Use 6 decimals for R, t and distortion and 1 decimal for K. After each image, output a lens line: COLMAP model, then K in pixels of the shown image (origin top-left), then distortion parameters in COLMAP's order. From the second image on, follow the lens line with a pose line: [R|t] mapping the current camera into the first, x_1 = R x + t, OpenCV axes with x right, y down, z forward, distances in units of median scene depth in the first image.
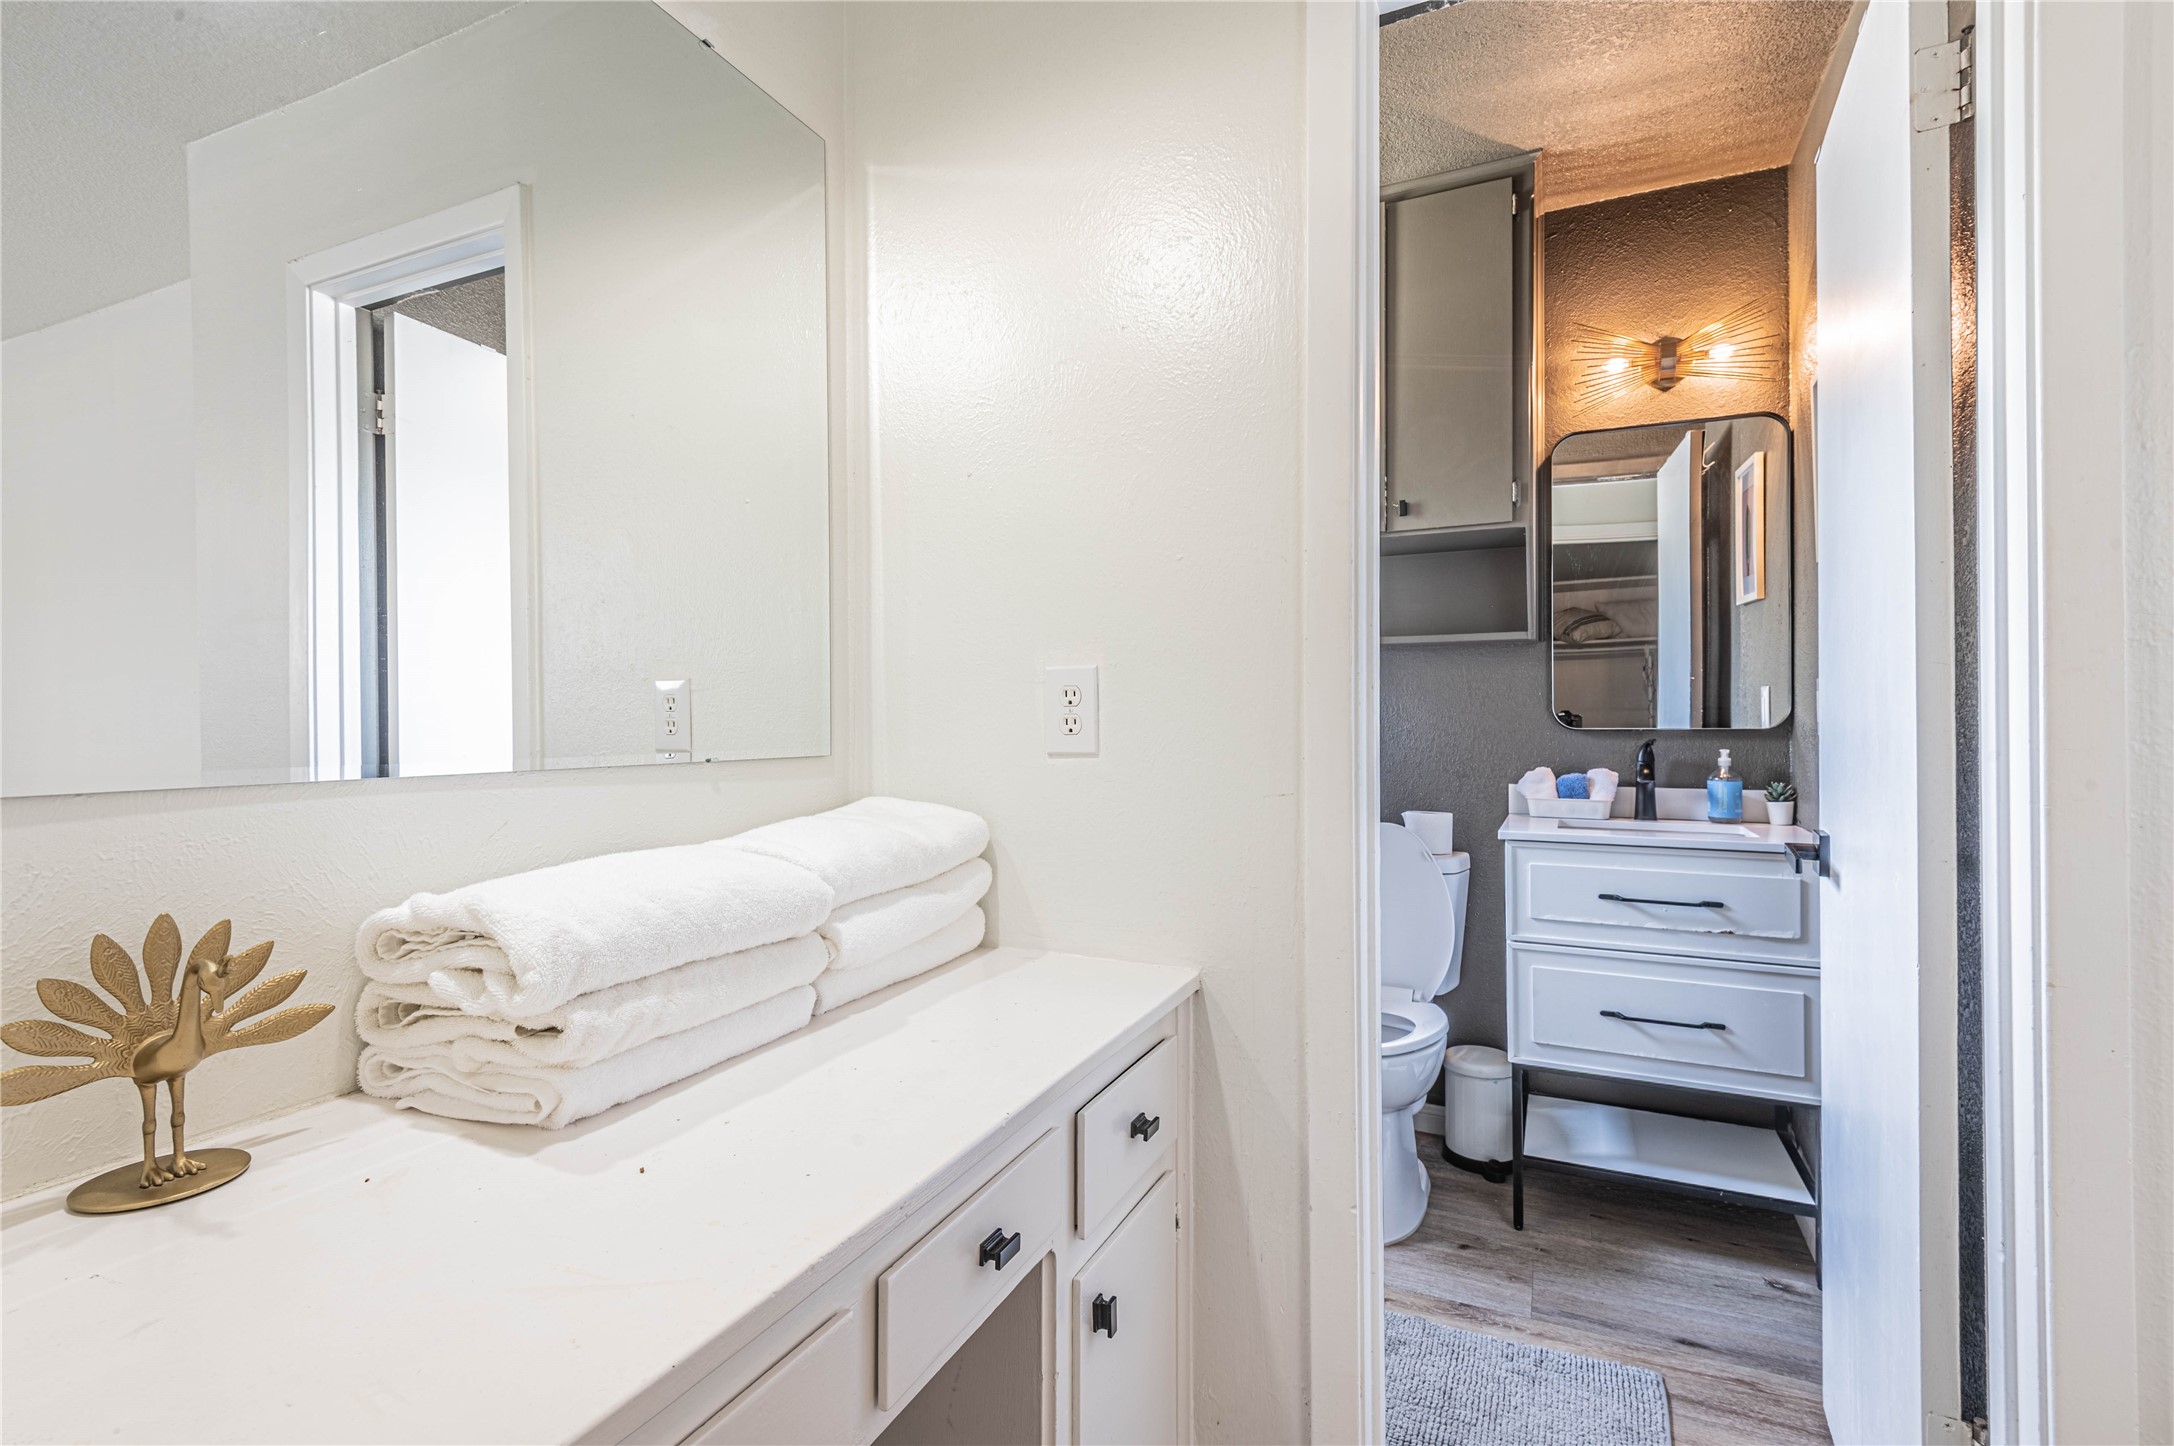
lens RADIAL K [[1033.4, 0, 1094.1], [0, 1033.4, 780.8], [0, 0, 1]] dist [0.032992, -0.000146]
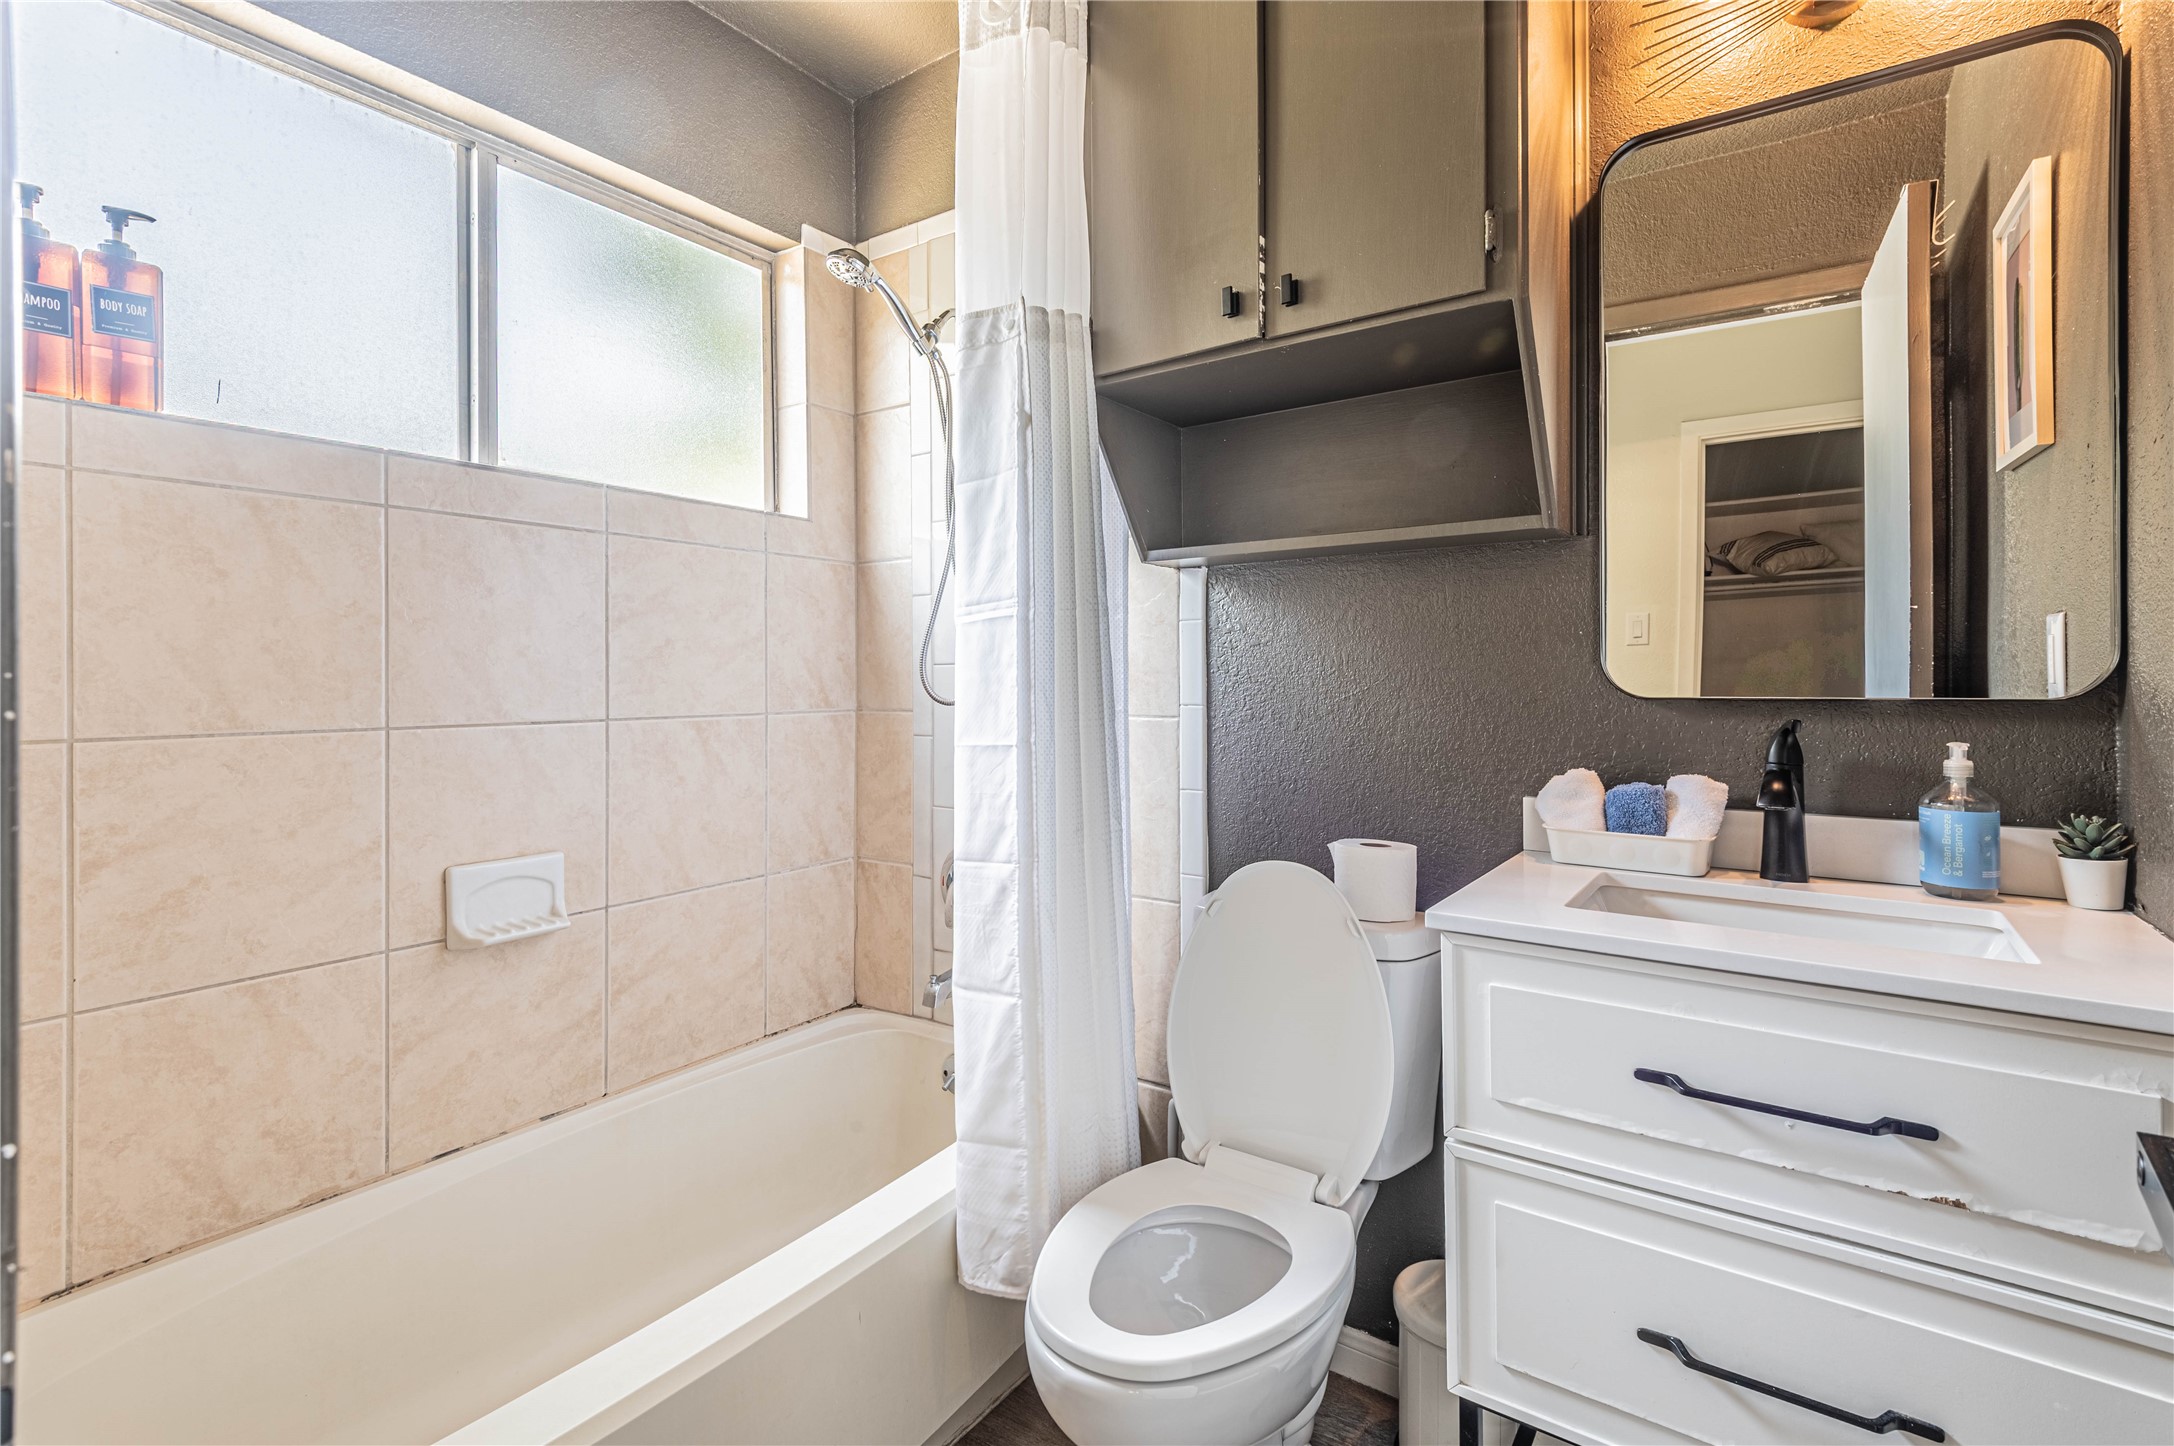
lens RADIAL K [[1006.3, 0, 1113.4], [0, 1006.3, 731.0], [0, 0, 1]] dist [0.016077, -0.000633]
pose [[0.984334, 0.005130, -0.176241, 0.296815], [-0.006326, 0.999961, -0.006226, -0.029018], [0.176202, 0.007244, 0.984327, 0.462026]]
